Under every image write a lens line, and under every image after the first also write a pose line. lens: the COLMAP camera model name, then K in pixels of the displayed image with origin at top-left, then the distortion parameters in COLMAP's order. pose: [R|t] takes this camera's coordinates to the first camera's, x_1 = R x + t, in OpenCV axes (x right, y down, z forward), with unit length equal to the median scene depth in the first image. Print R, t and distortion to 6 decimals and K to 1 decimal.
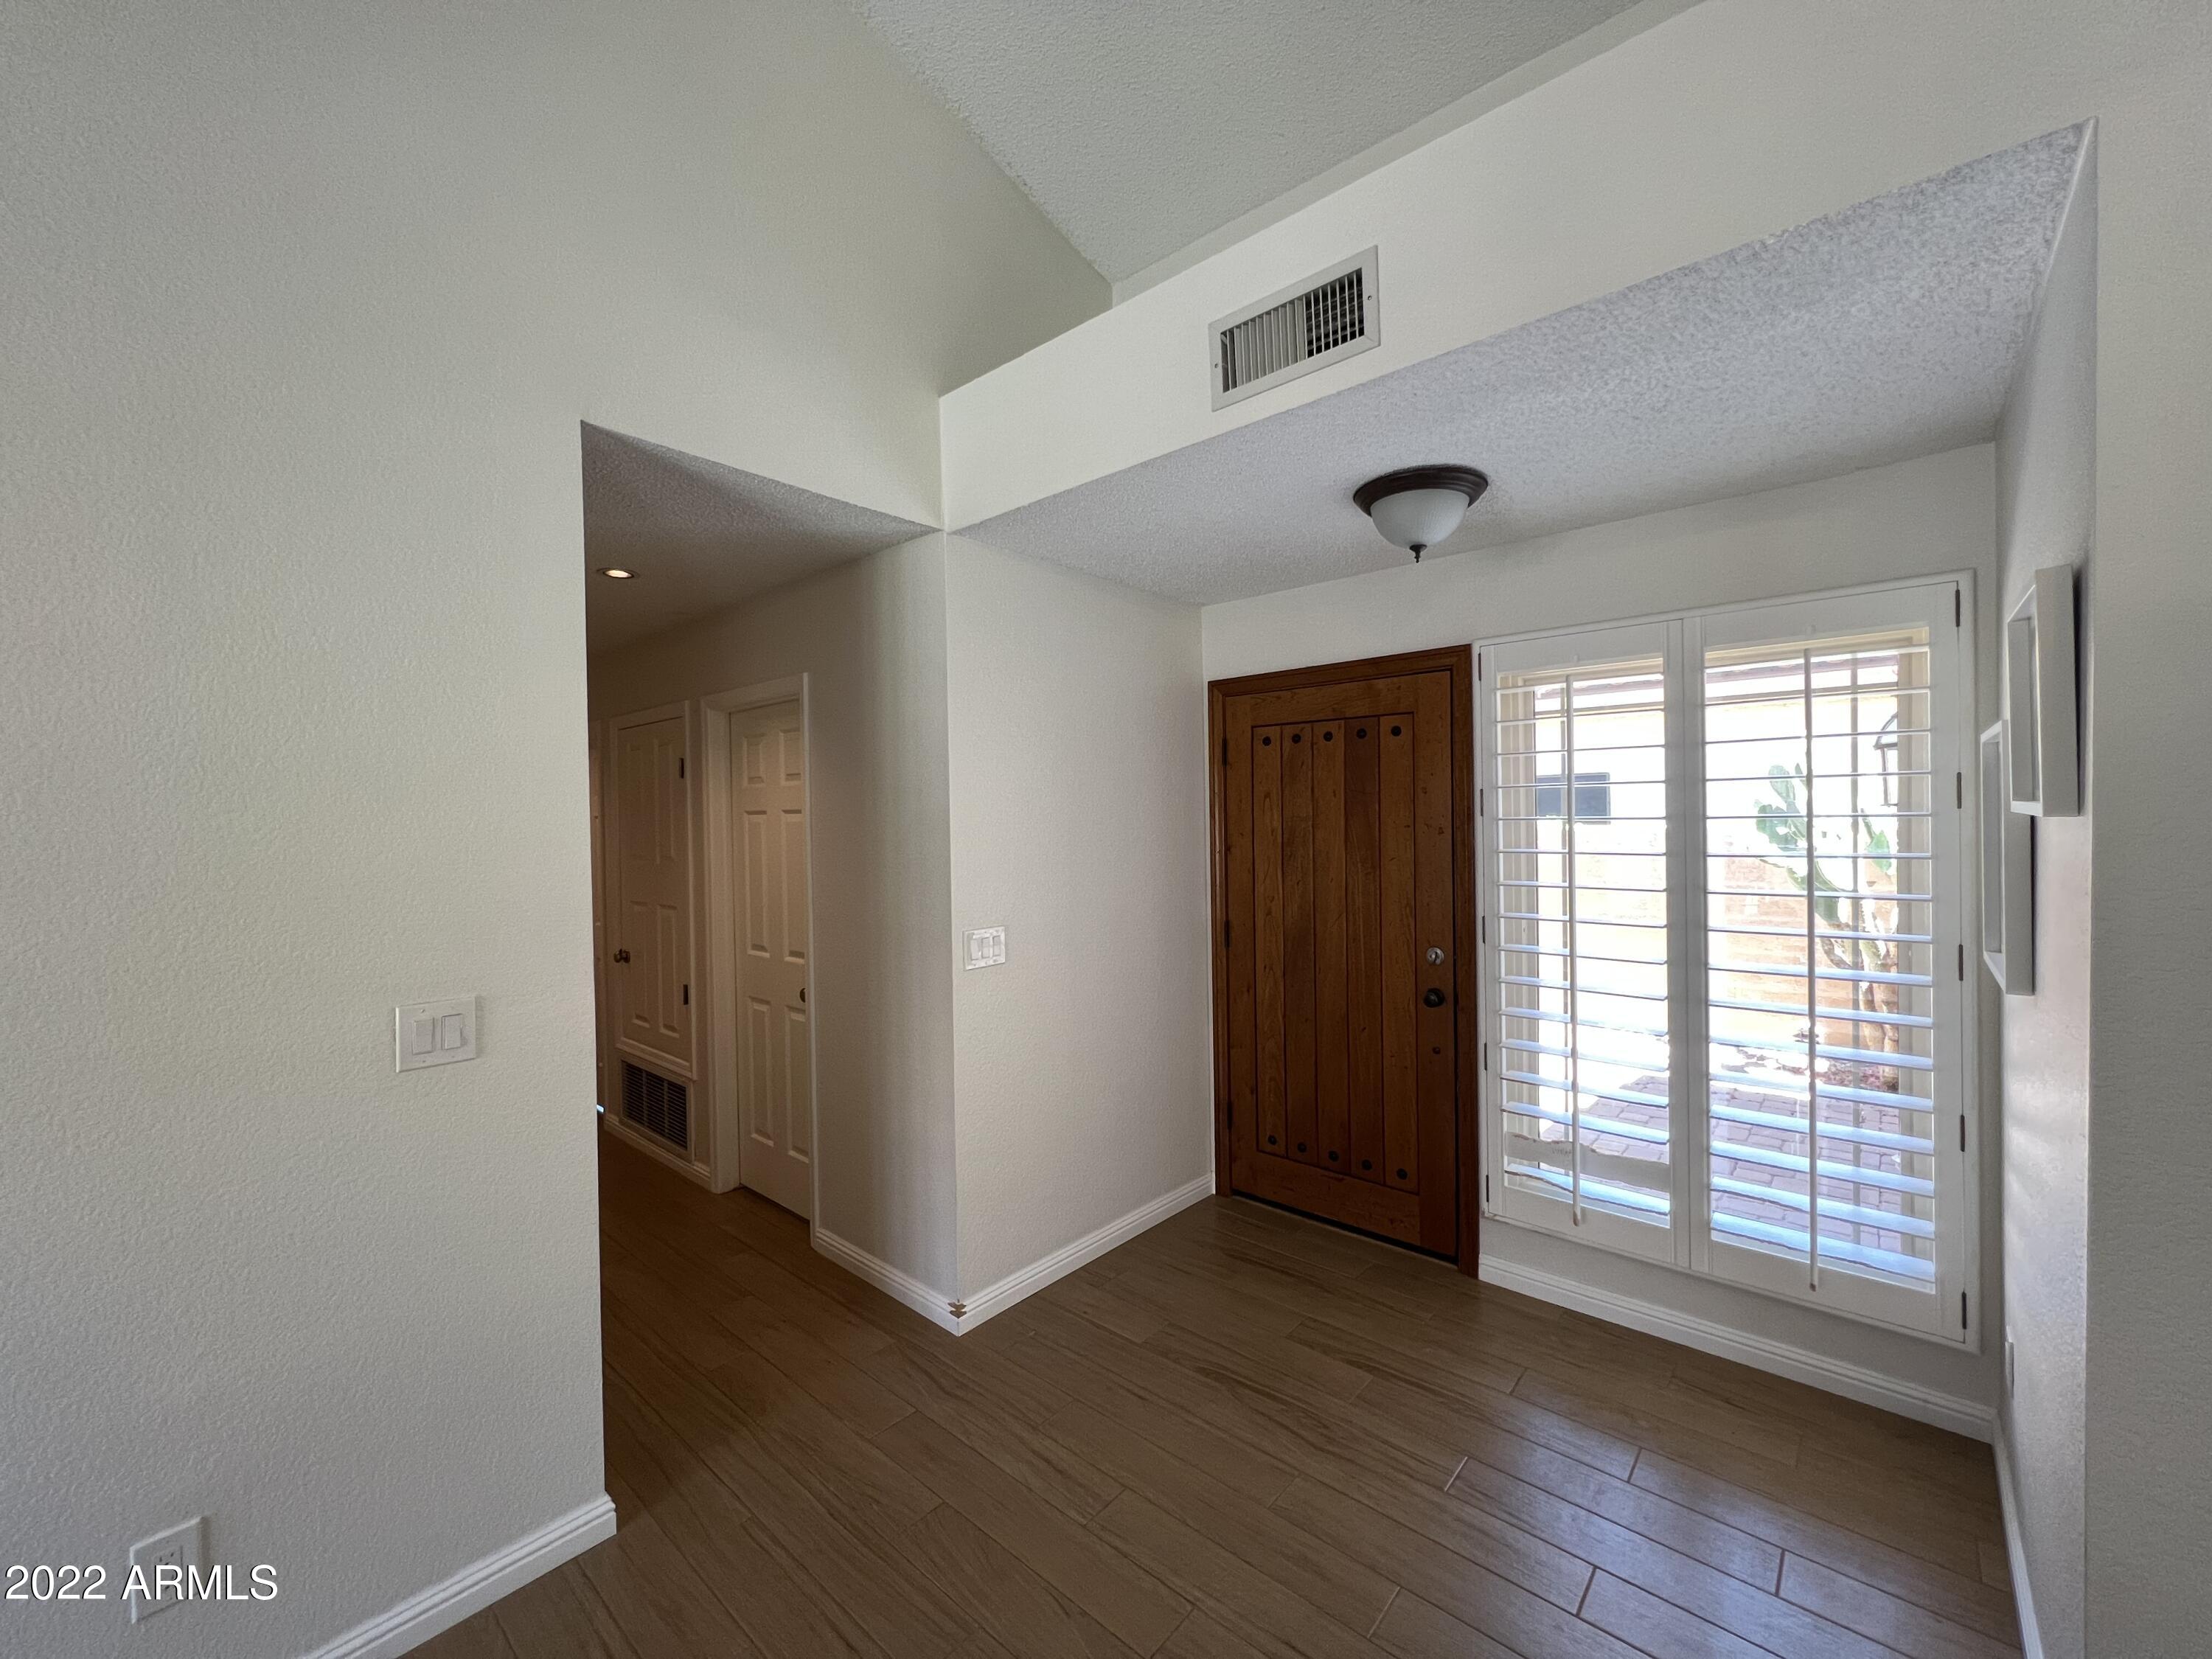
lens RADIAL K [[883.2, 0, 1094.8], [0, 883.2, 830.0], [0, 0, 1]] dist [-0.000146, 0.000213]
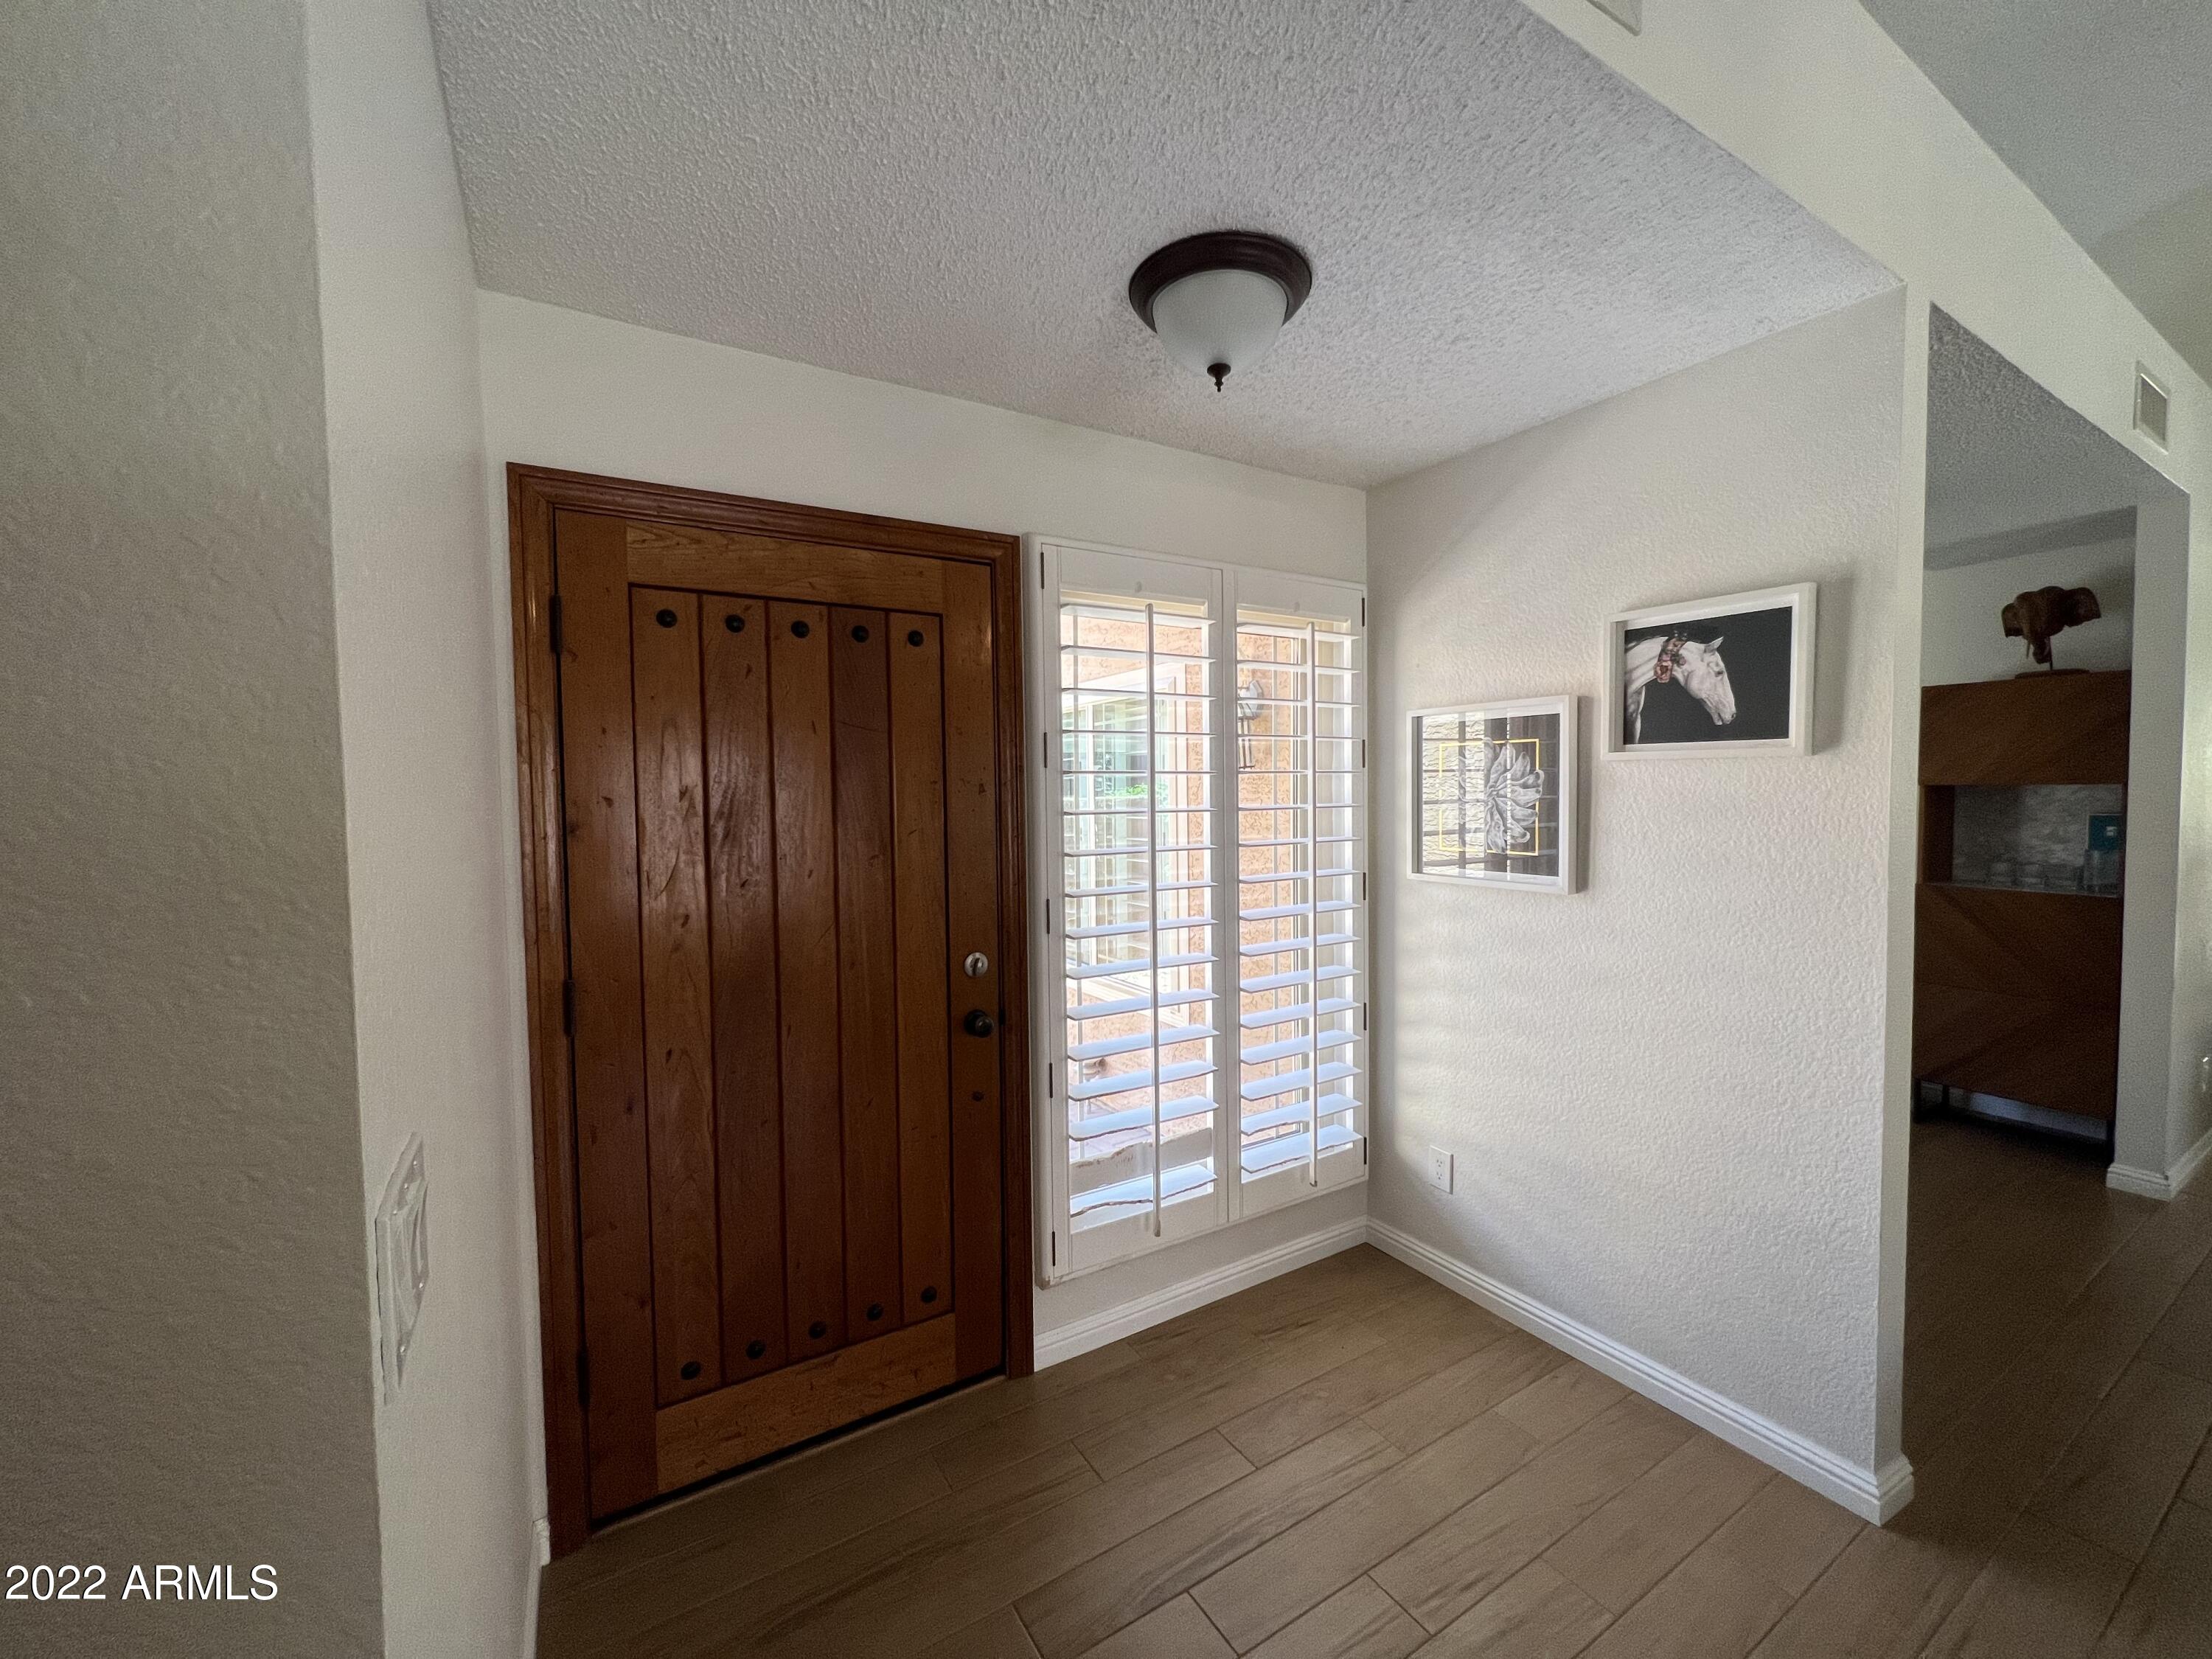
lens RADIAL K [[883.2, 0, 1104.1], [0, 883.2, 817.7], [0, 0, 1]] dist [-0.000146, 0.000213]
pose [[0.293795, -0.028458, 0.955445, -0.252393], [0.015381, 0.999568, 0.025042, 0.007707], [-0.955745, 0.007339, 0.294106, 0.669283]]
